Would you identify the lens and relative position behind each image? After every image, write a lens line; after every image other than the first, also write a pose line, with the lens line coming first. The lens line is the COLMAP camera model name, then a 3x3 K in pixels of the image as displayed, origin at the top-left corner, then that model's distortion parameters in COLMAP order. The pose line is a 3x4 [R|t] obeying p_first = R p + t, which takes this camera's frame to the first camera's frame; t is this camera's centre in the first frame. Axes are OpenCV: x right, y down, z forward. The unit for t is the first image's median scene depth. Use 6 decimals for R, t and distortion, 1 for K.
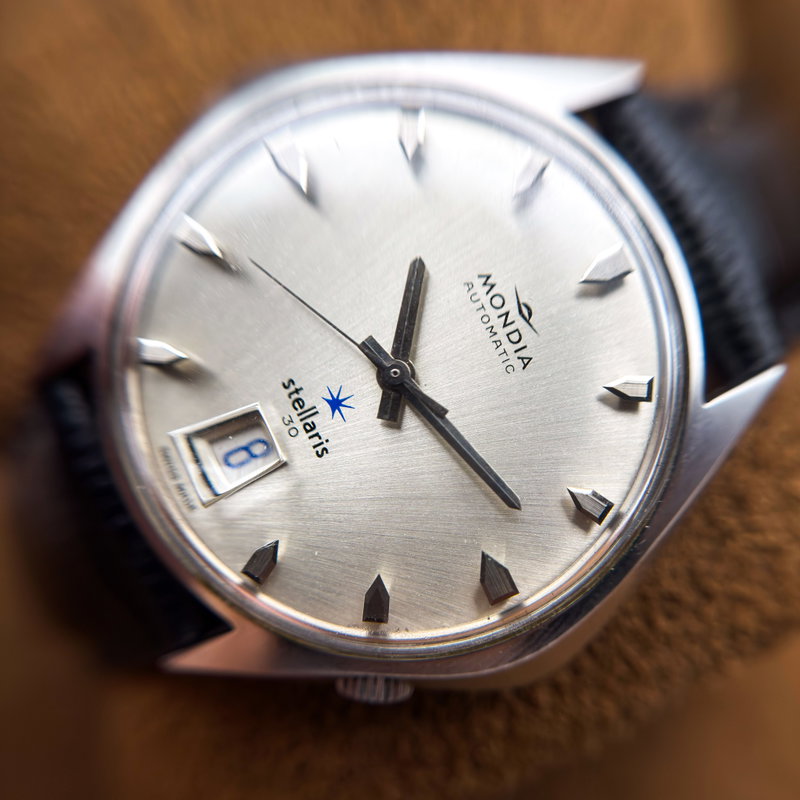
lens RADIAL K [[814.6, 0, 410.6], [0, 814.6, 418.7], [0, 0, 1]] dist [0.498179, 0.000815]
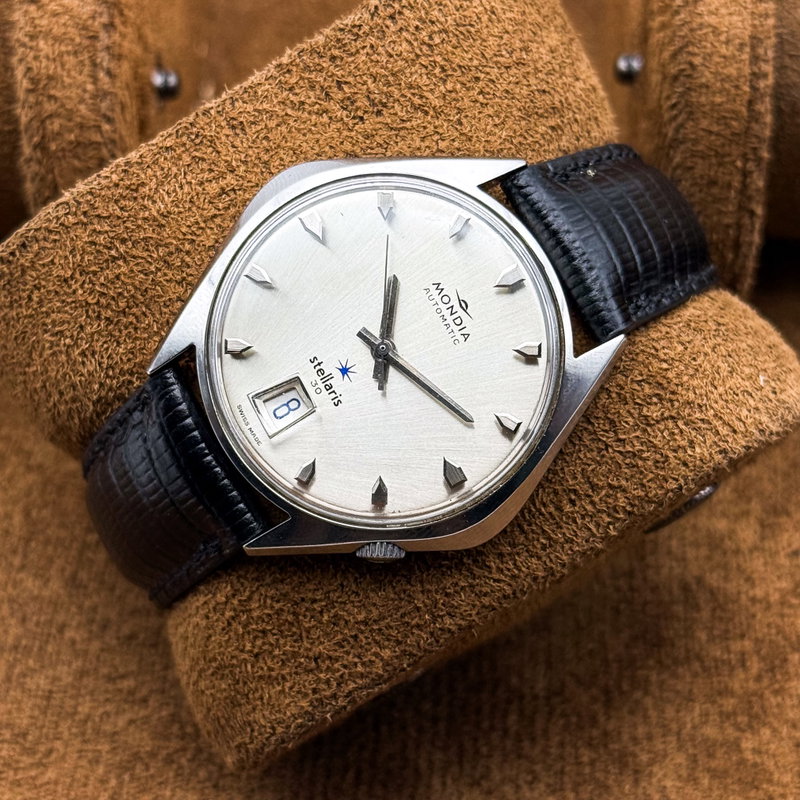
lens RADIAL K [[2507.4, 0, 385.3], [0, 2507.4, 398.9], [0, 0, 1]] dist [-0.083392, 0.675003]
pose [[0.998350, -0.056031, 0.012565, -0.078027], [0.056805, 0.995686, -0.073372, 0.383649], [-0.008399, 0.073965, 0.997225, -3.682813]]
